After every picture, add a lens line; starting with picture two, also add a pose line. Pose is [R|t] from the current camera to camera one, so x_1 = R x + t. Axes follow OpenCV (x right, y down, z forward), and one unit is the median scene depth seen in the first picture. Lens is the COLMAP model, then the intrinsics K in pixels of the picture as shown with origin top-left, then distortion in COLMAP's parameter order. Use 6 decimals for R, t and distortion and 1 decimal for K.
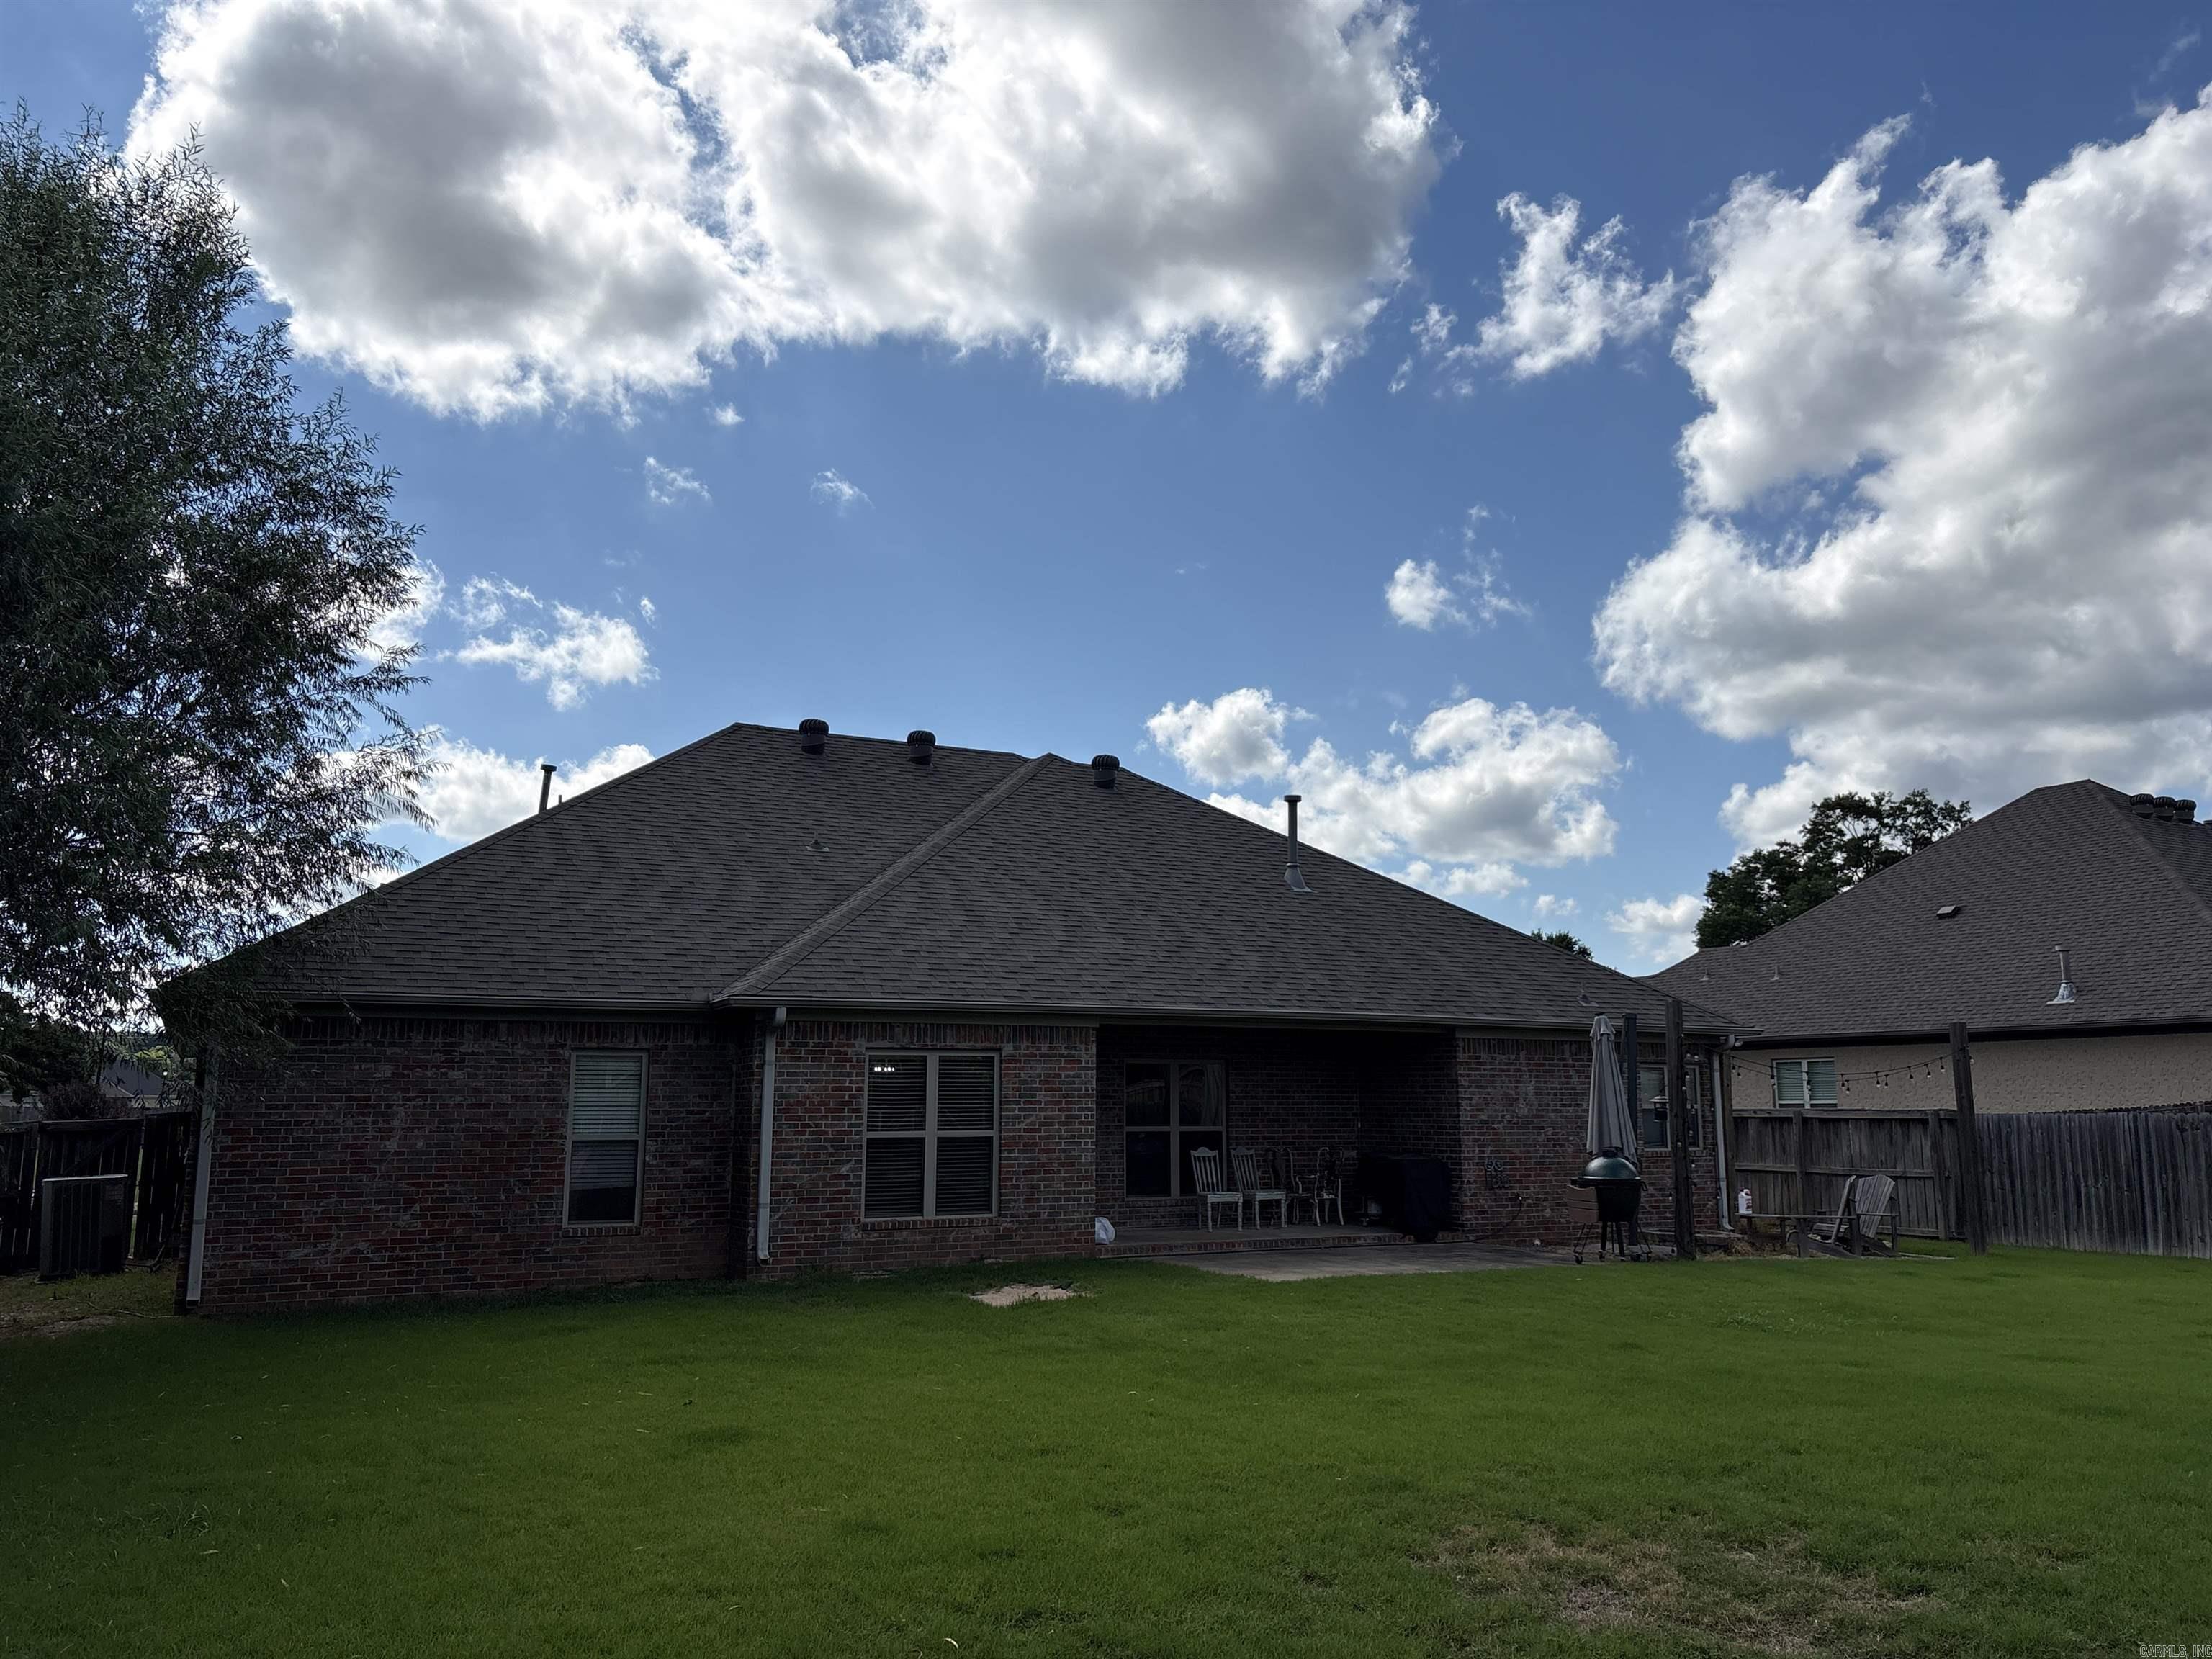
lens RADIAL K [[1685.9, 0, 1104.0], [0, 1685.9, 830.3], [0, 0, 1]] dist [0.051241, -0.033614]
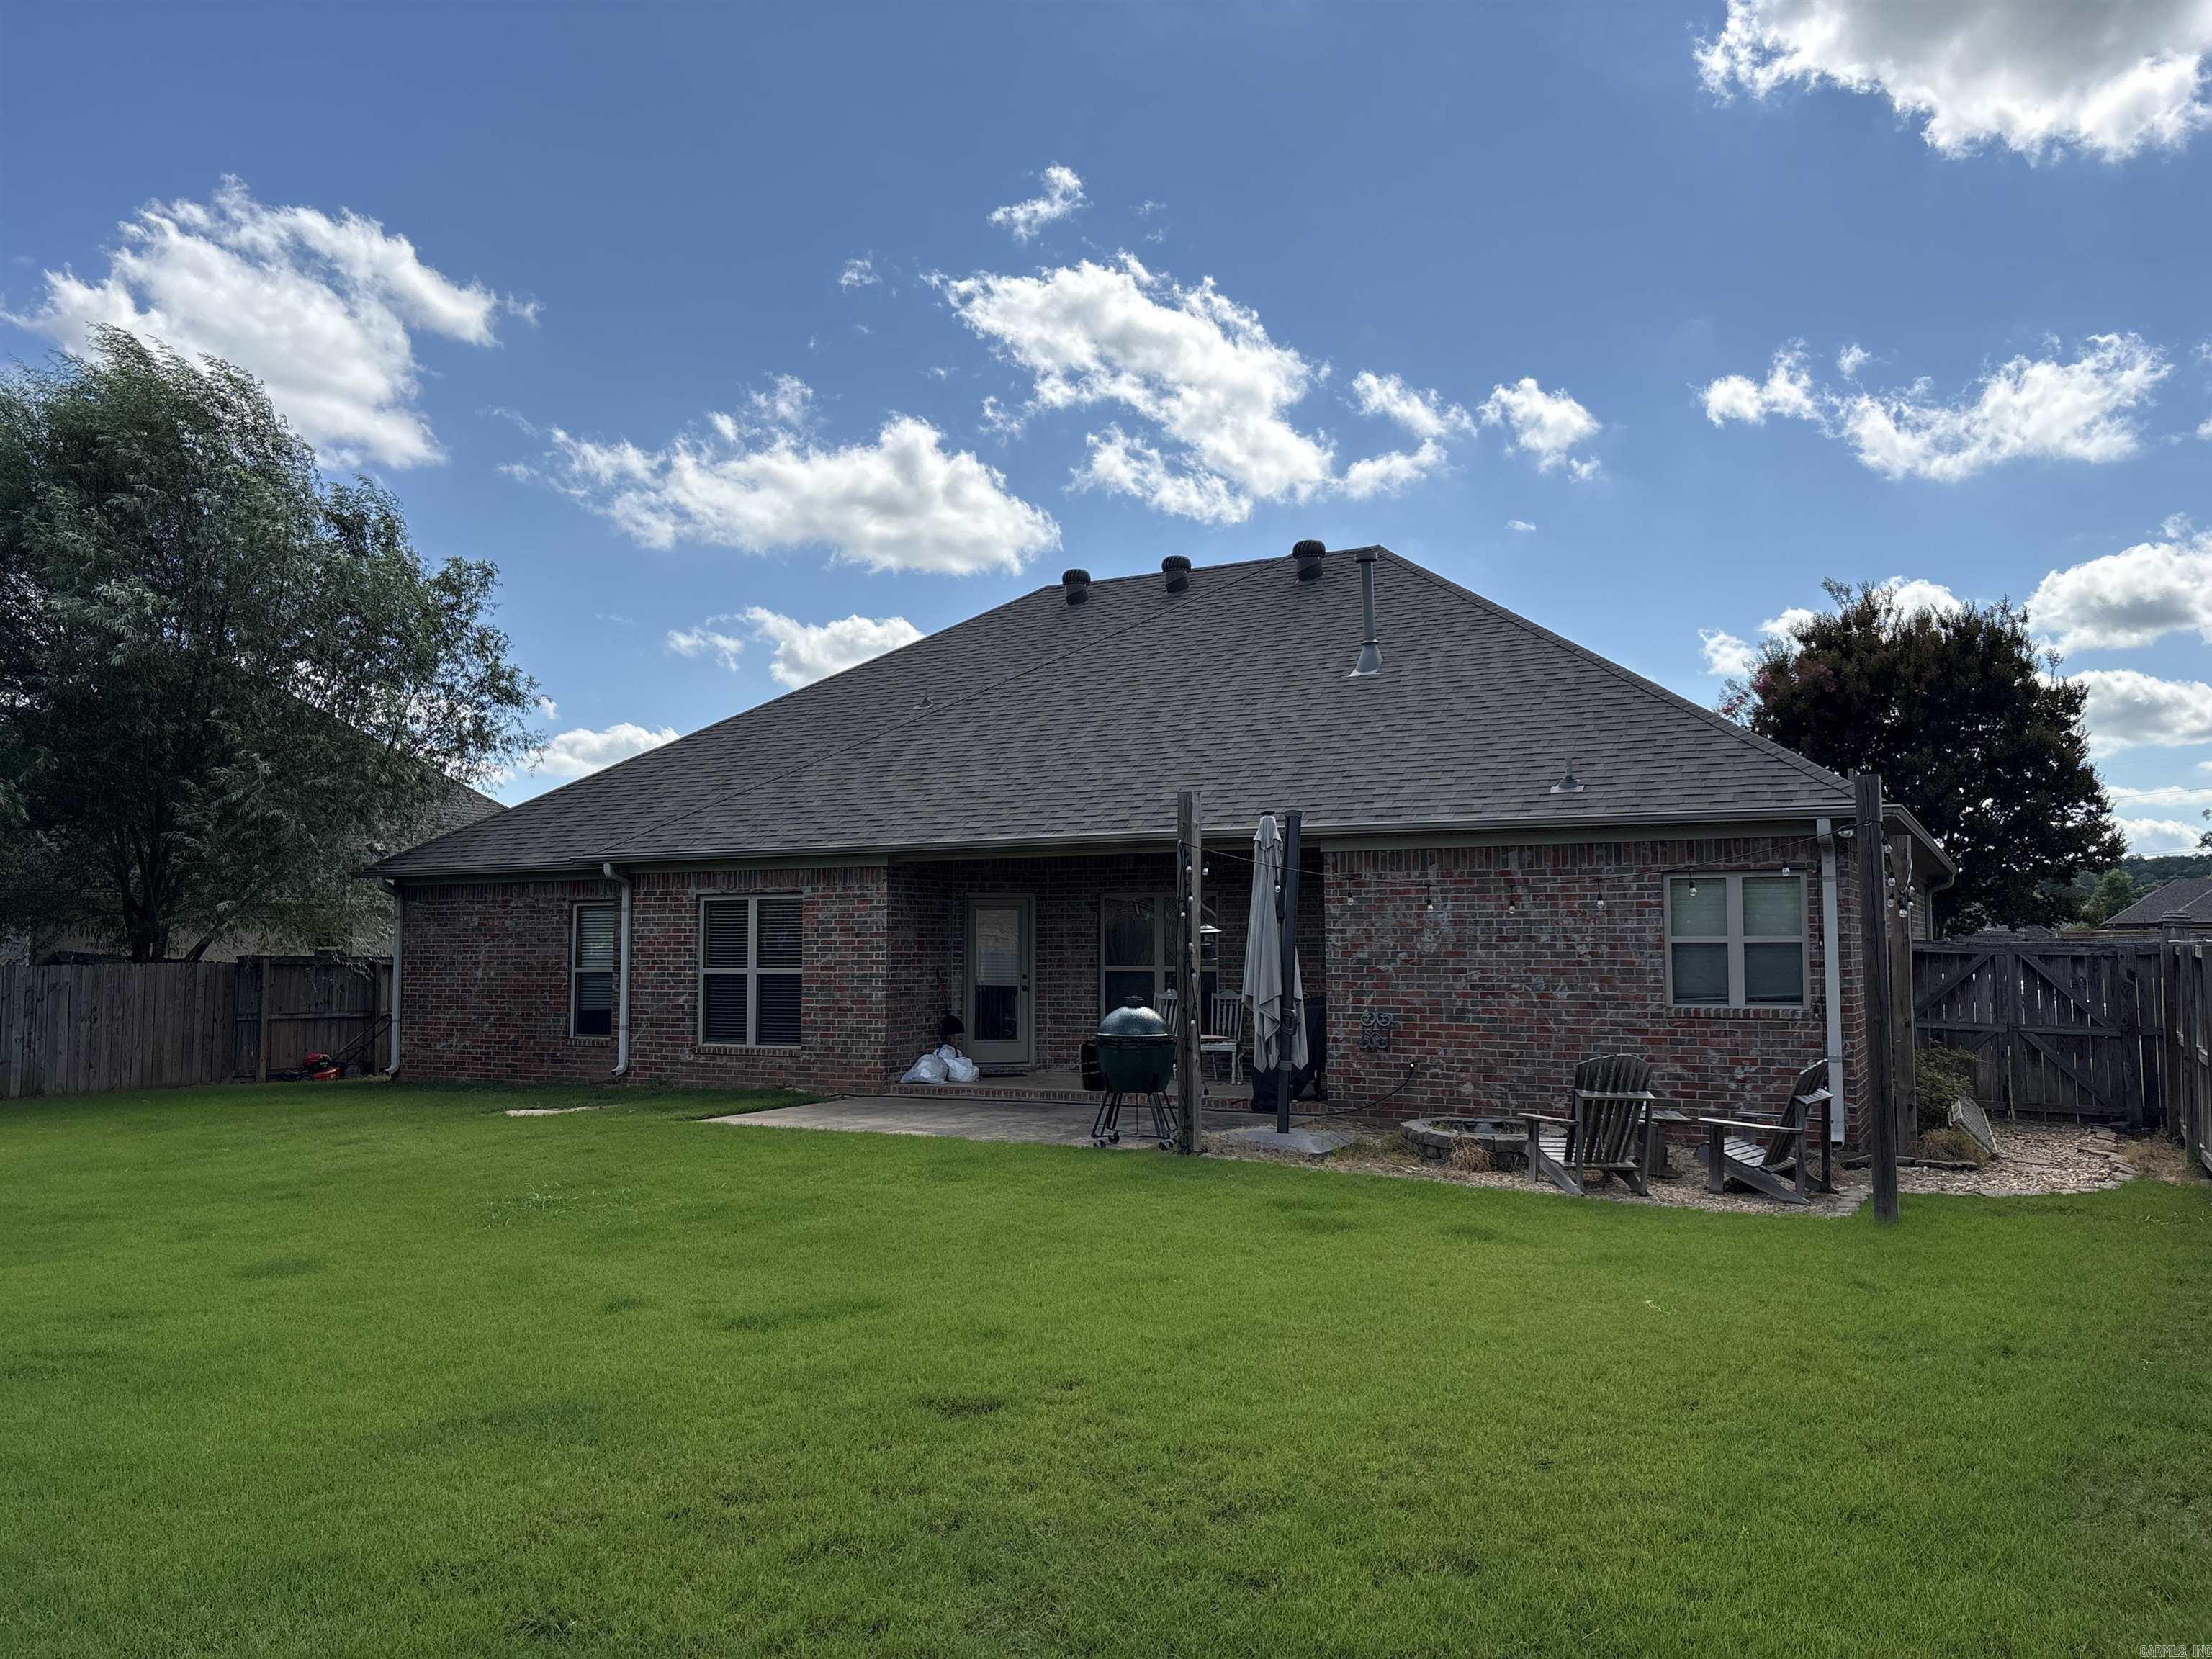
lens RADIAL K [[1685.9, 0, 1104.9], [0, 1685.9, 830.2], [0, 0, 1]] dist [0.051241, -0.033614]
pose [[0.547848, -0.059942, -0.834428, 0.918678], [0.140311, 0.989884, 0.021013, 0.097210], [0.824727, -0.128591, 0.550717, 0.588164]]
